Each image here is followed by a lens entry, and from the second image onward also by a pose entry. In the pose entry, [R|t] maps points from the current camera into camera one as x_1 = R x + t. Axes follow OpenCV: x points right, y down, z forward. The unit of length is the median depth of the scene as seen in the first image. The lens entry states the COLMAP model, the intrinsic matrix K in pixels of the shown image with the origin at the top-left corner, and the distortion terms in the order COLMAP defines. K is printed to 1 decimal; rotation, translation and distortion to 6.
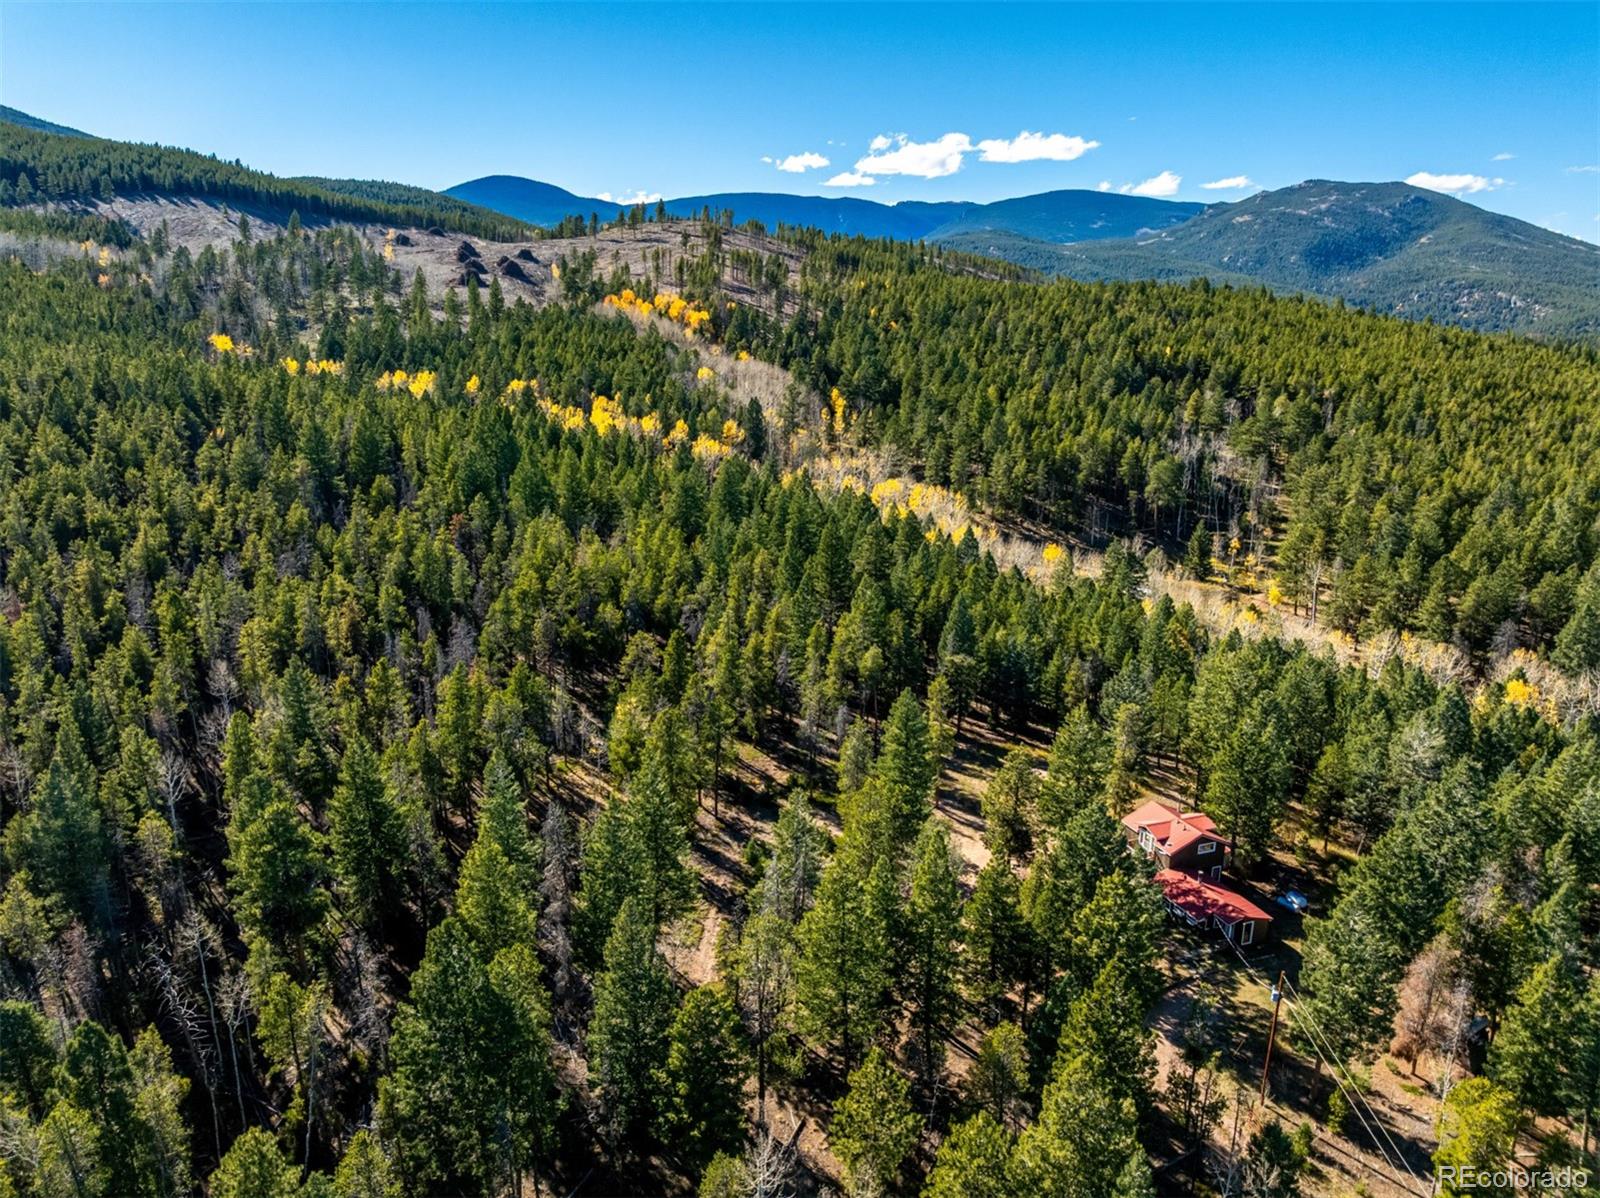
lens RADIAL K [[1135.8, 0, 800.0], [0, 1135.8, 599.0], [0, 0, 1]] dist [-0.044976, 0.005572]
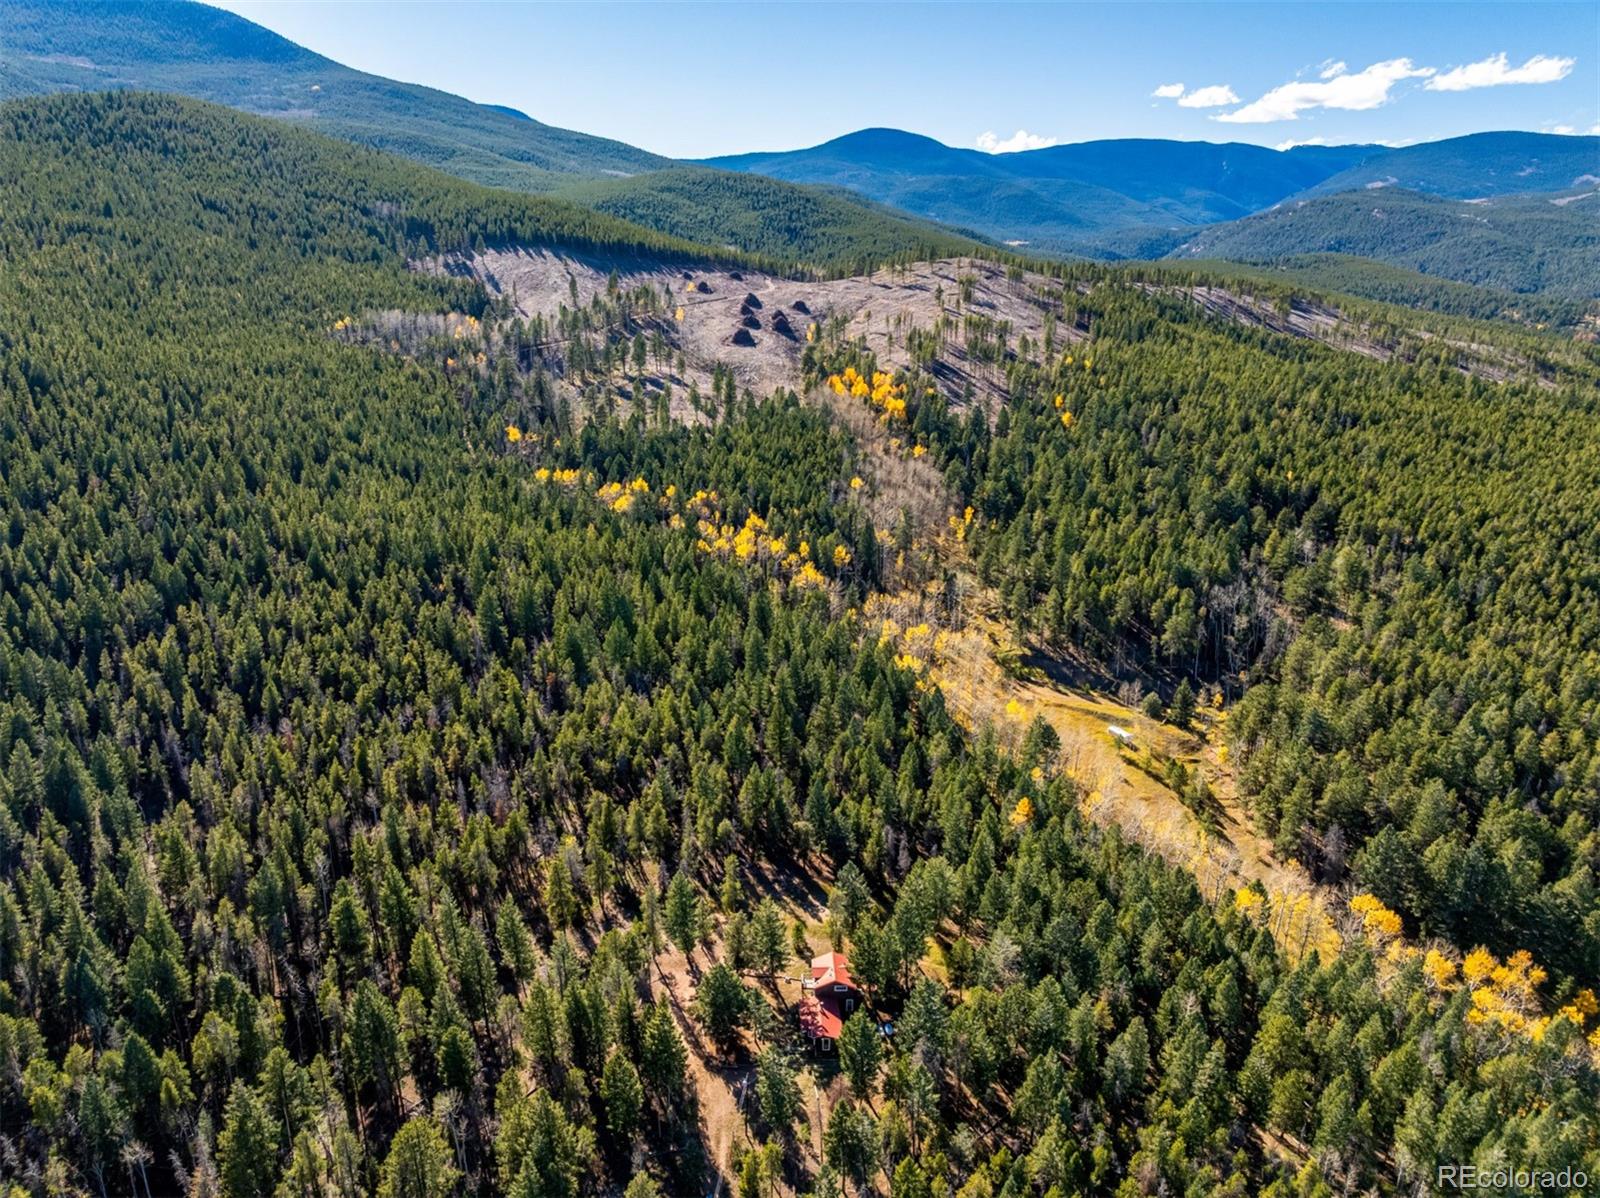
lens RADIAL K [[1130.9, 0, 800.0], [0, 1130.9, 599.0], [0, 0, 1]] dist [-0.051853, 0.018353]
pose [[0.951014, 0.091587, -0.295269, 0.263788], [-0.077572, 0.995248, 0.058858, -0.162196], [0.299256, -0.033071, 0.953600, -0.219299]]
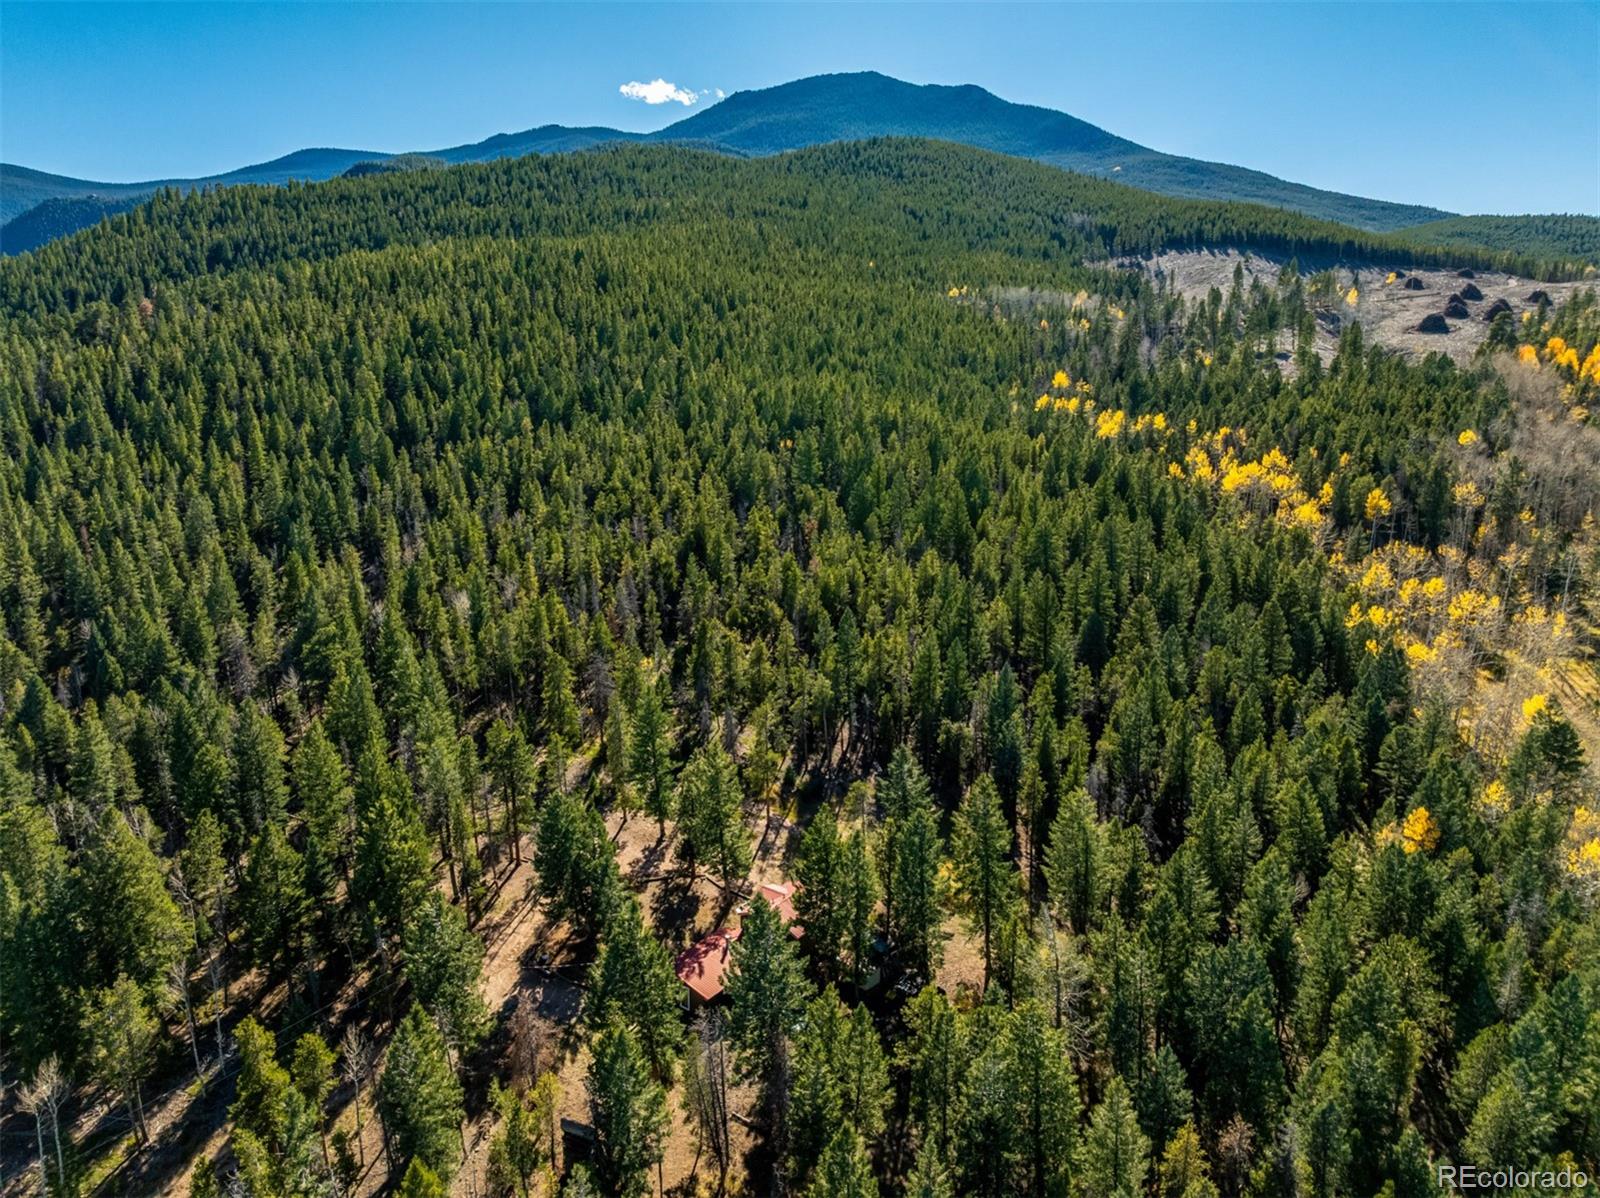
lens RADIAL K [[1135.8, 0, 800.0], [0, 1135.8, 599.0], [0, 0, 1]] dist [-0.044976, 0.005572]
pose [[0.555372, 0.182076, -0.811425, 0.389801], [-0.209499, 0.974900, 0.075368, -0.045099], [0.804781, 0.128135, 0.579577, 0.147716]]
